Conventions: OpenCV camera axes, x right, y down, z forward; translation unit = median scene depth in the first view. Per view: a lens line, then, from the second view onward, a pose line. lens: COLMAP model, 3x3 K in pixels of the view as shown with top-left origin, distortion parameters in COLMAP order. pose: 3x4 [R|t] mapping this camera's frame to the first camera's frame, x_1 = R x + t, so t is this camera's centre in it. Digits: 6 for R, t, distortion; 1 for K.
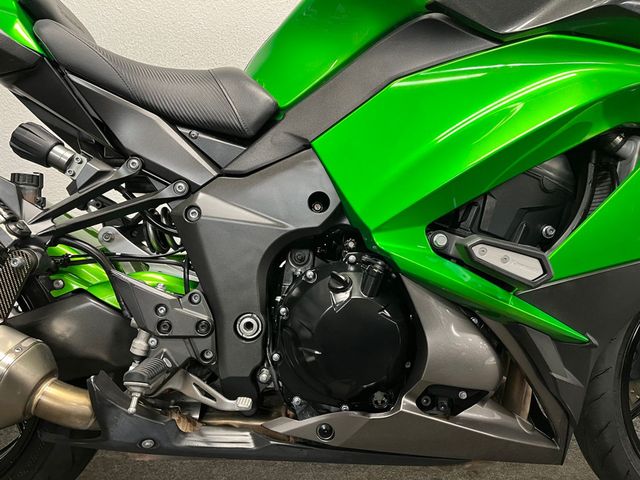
lens RADIAL K [[489.5, 0, 322.9], [0, 489.5, 237.9], [0, 0, 1]] dist [0.034839, -0.008948]
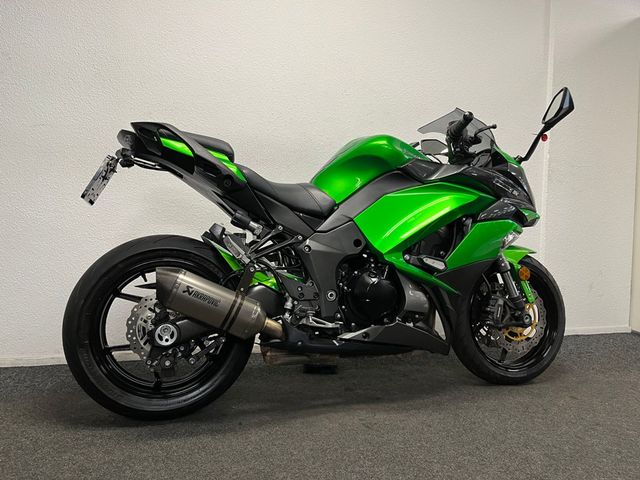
lens RADIAL K [[489.5, 0, 319.3], [0, 489.5, 237.6], [0, 0, 1]] dist [0.034839, -0.008948]
pose [[0.965449, -0.010688, 0.260374, -0.868012], [0.029553, 0.997203, -0.068646, 0.063245], [-0.258912, 0.073969, 0.963064, -1.373852]]
